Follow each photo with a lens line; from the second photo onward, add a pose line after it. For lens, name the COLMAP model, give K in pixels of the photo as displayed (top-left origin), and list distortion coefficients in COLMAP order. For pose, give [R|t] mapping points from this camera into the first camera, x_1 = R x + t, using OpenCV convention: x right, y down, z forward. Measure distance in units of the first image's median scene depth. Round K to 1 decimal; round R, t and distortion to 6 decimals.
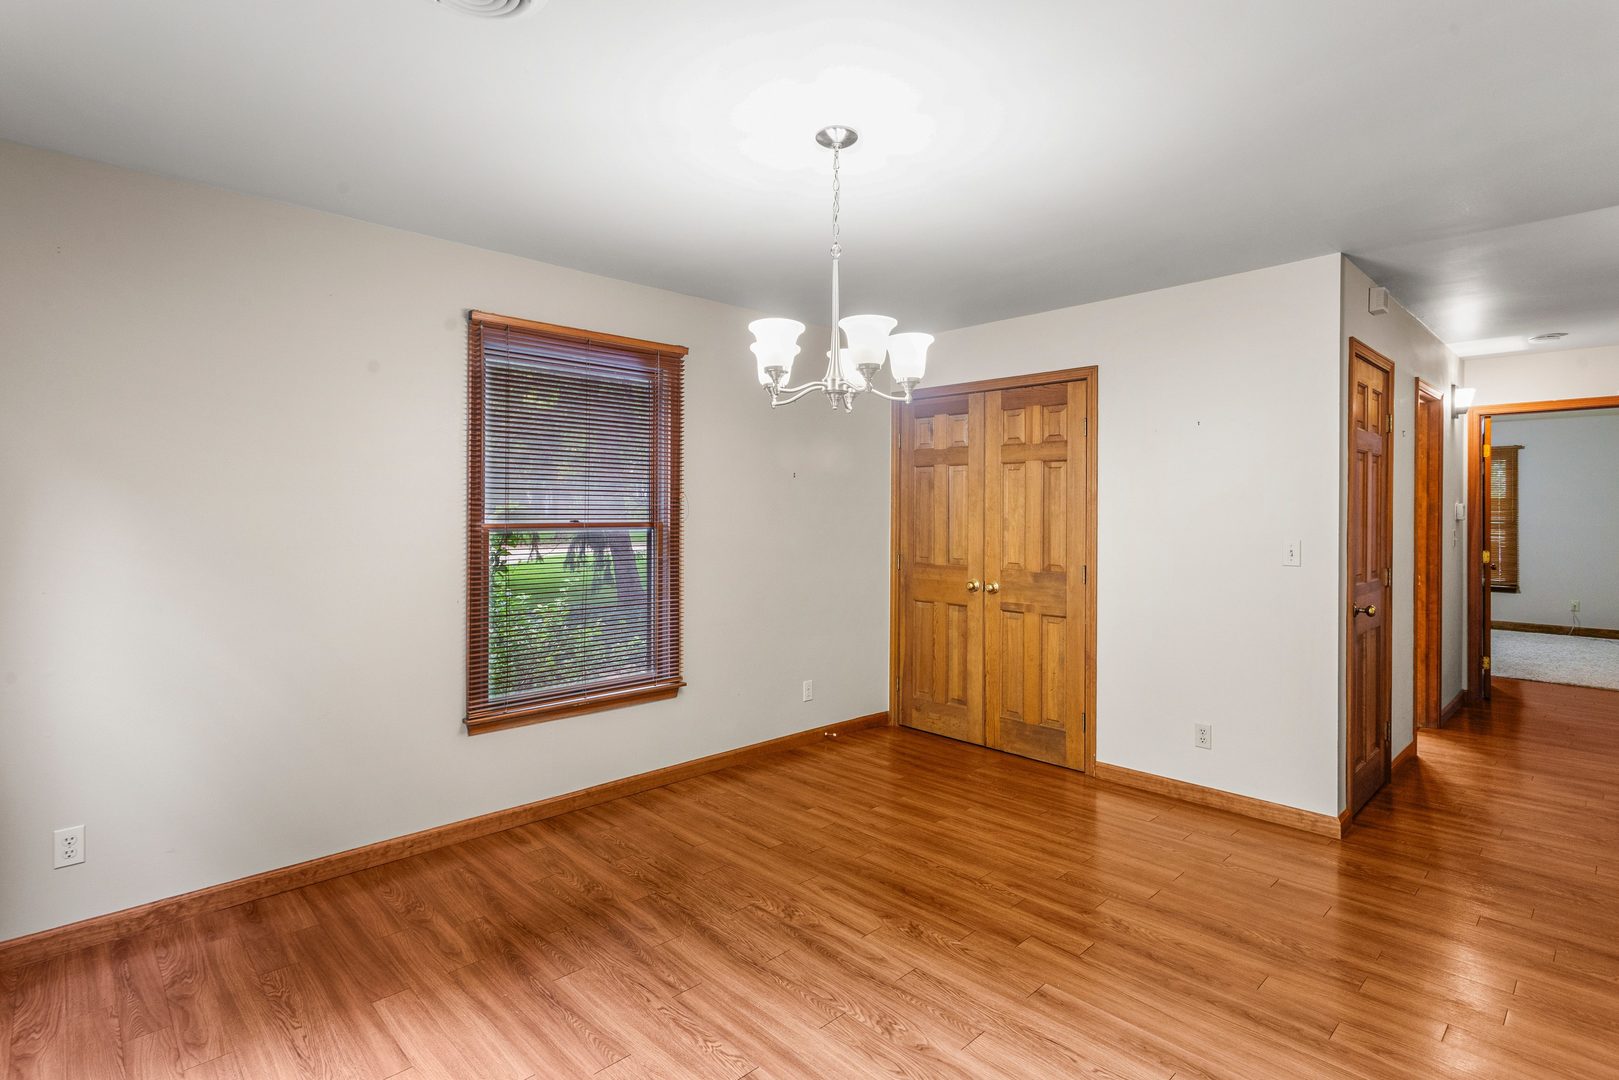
lens RADIAL K [[783.7, 0, 792.1], [0, 783.7, 514.5], [0, 0, 1]] dist [-0.003301, 0.001807]
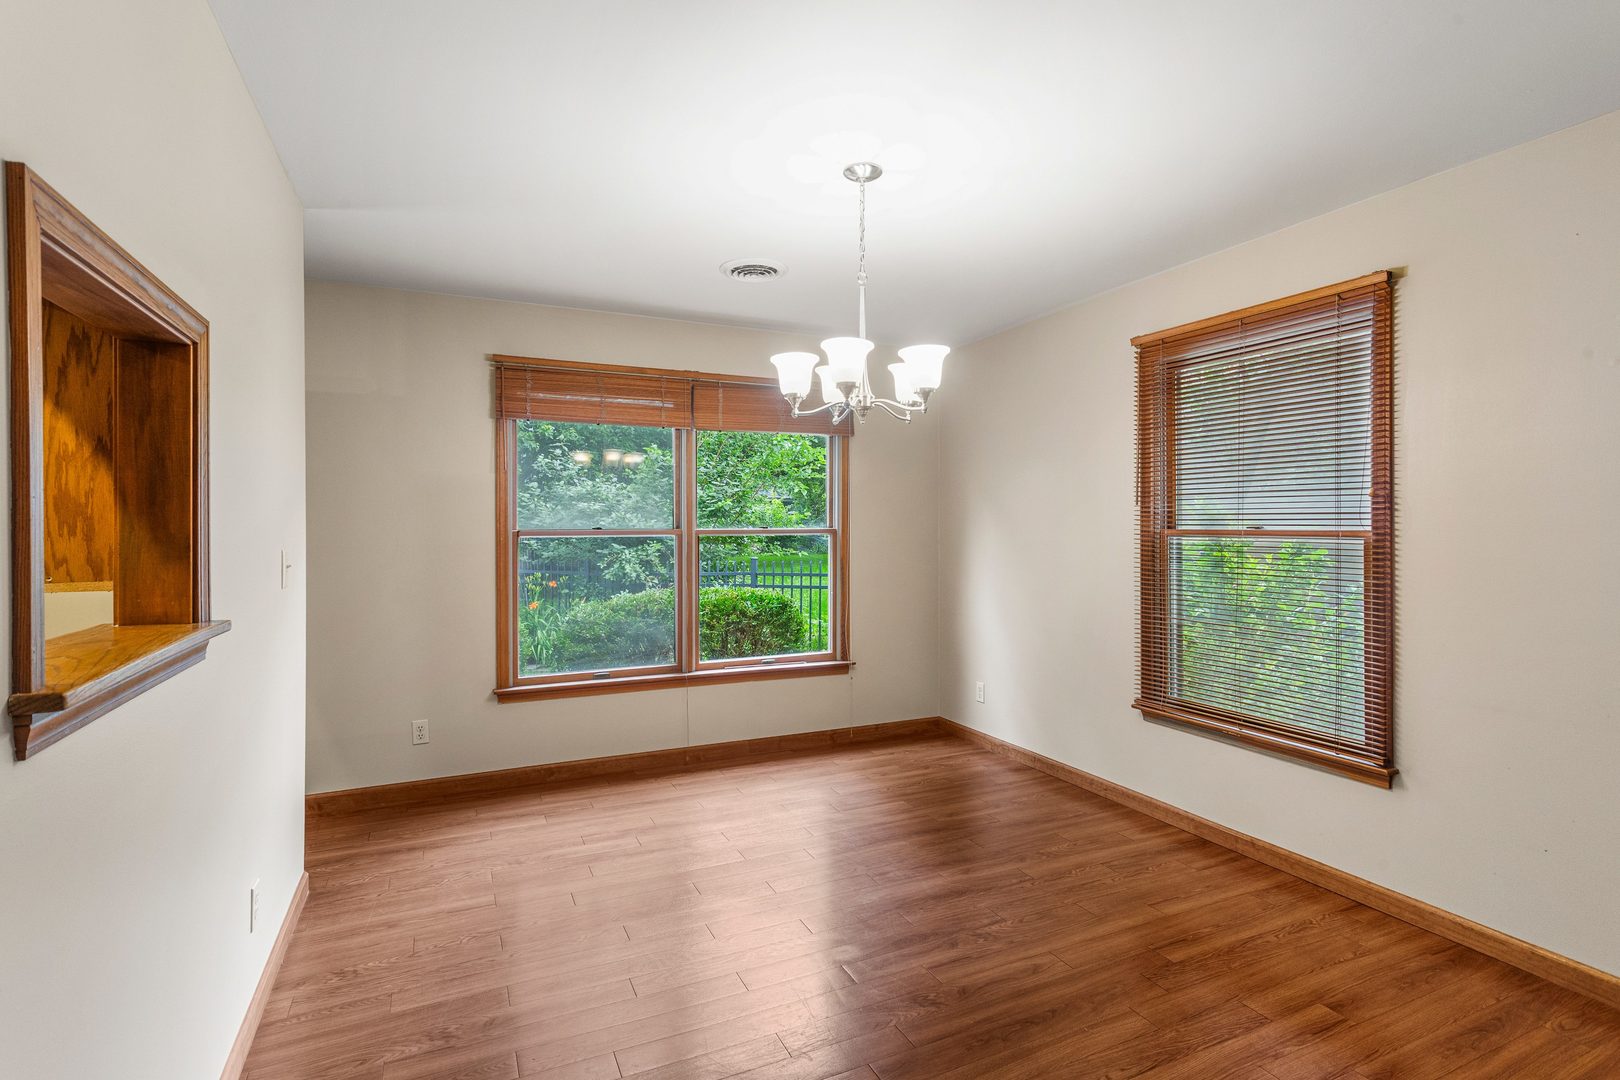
lens RADIAL K [[784.2, 0, 809.3], [0, 784.2, 534.7], [0, 0, 1]] dist [-0.003301, 0.001807]
pose [[-0.313875, 0.009896, -0.949413, 0.790294], [0.000122, 0.999946, 0.010382, 0.008436], [0.949464, 0.003143, -0.313859, 0.899368]]
